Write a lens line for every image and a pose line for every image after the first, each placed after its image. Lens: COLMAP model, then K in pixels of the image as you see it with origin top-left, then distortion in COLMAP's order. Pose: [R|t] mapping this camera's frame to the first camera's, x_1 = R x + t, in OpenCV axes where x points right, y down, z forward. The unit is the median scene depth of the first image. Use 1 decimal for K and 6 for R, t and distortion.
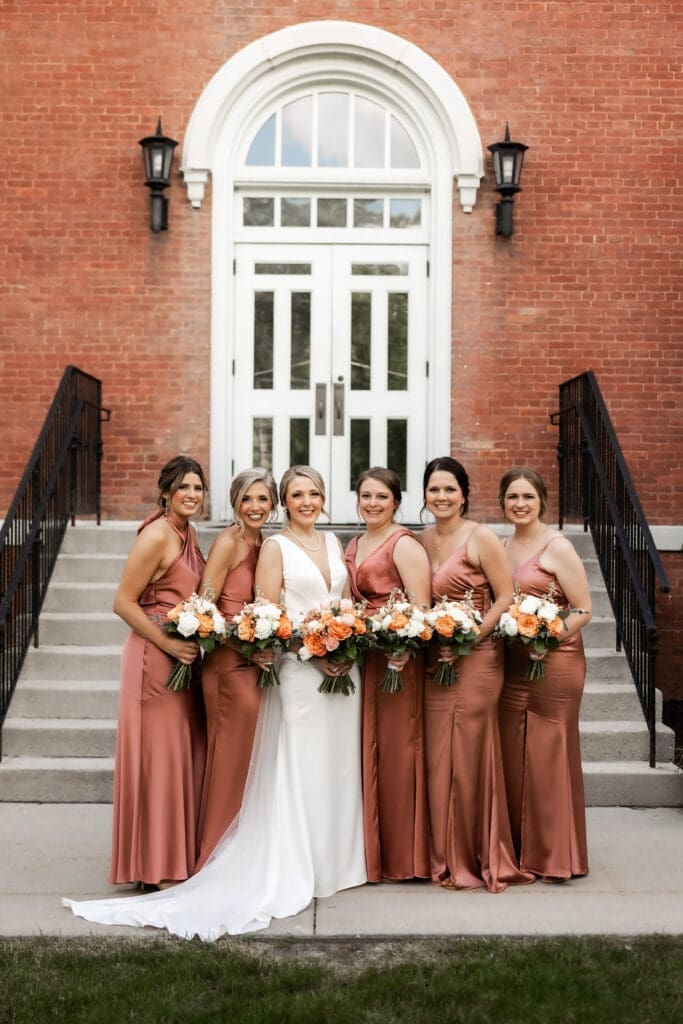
lens RADIAL K [[1523.0, 0, 341.5], [0, 1523.0, 512.0], [0, 0, 1]] dist [-0.005764, 0.007889]
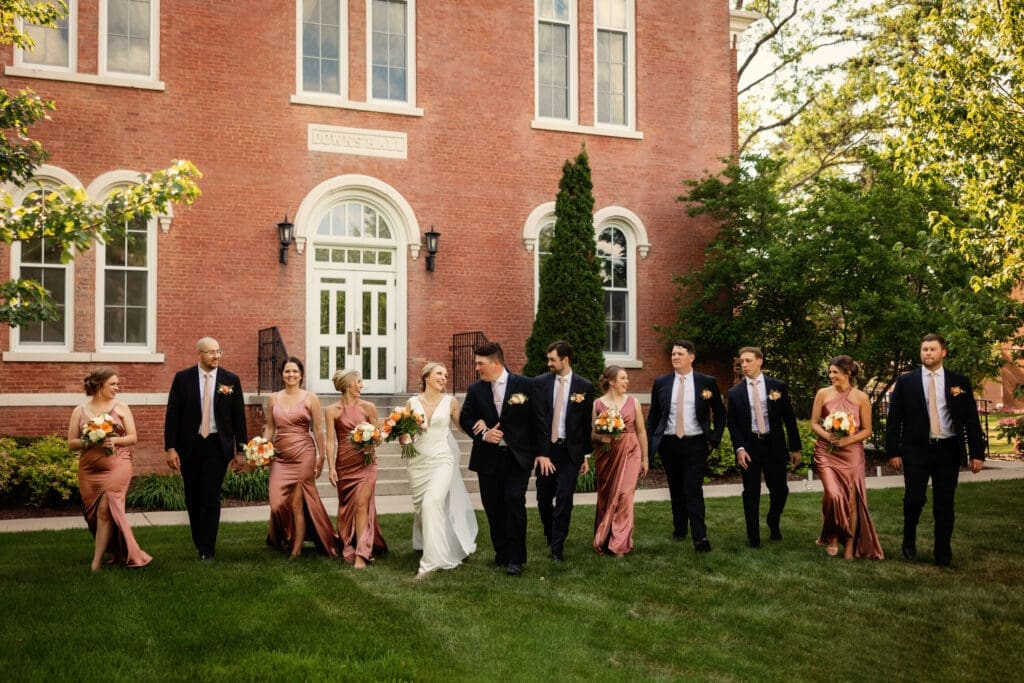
lens RADIAL K [[1182.2, 0, 484.3], [0, 1182.2, 342.4], [0, 0, 1]] dist [0.011952, -0.009723]
pose [[0.925759, 0.008525, 0.378017, -0.502255], [0.006693, 0.999220, -0.038926, 0.001027], [-0.378054, 0.038566, 0.924980, -0.713649]]
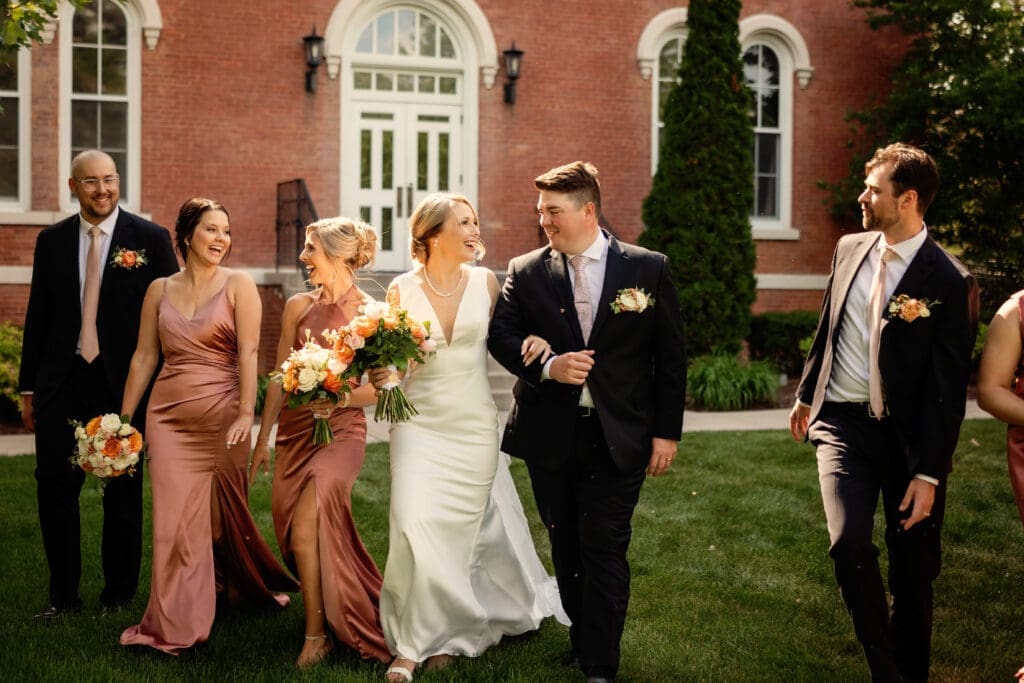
lens RADIAL K [[1523.0, 0, 453.6], [0, 1523.0, 292.2], [0, 0, 1]] dist [-0.005764, 0.007889]
pose [[0.947653, -0.003030, 0.319287, -0.496898], [-0.002976, 0.999828, 0.018319, -0.000029], [-0.319288, -0.018311, 0.947481, -0.602686]]
